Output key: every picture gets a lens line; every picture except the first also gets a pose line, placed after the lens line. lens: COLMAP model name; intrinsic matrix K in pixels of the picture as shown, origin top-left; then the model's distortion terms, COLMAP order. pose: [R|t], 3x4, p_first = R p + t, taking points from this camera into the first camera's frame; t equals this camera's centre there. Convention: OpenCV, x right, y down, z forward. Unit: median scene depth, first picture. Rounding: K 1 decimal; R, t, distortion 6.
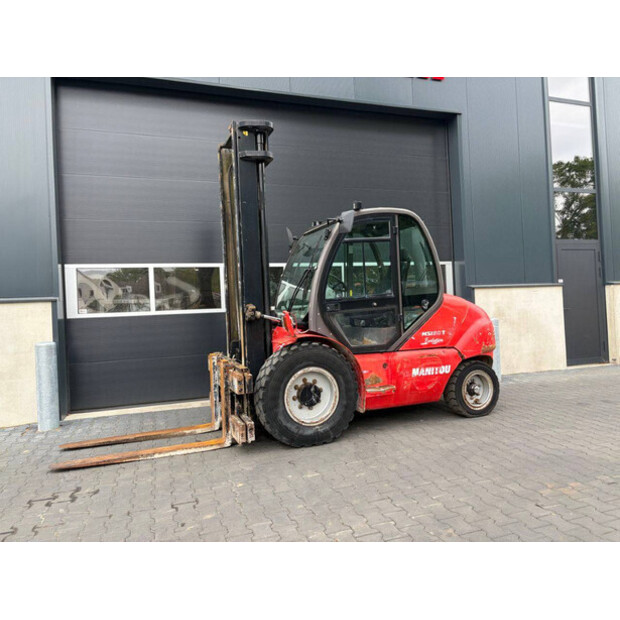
lens RADIAL K [[461.8, 0, 310.2], [0, 461.8, 306.9], [0, 0, 1]] dist [0.049873, -0.047860]
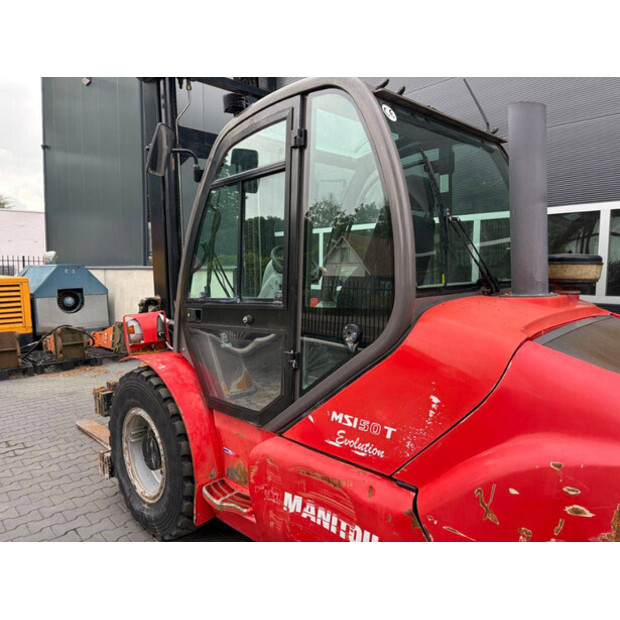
lens RADIAL K [[461.8, 0, 312.1], [0, 461.8, 313.3], [0, 0, 1]] dist [0.049873, -0.047860]
pose [[0.417690, 0.128223, -0.899496, 0.556982], [-0.015224, 0.990841, 0.134174, -0.071076], [0.908462, -0.042349, 0.415817, 0.837373]]
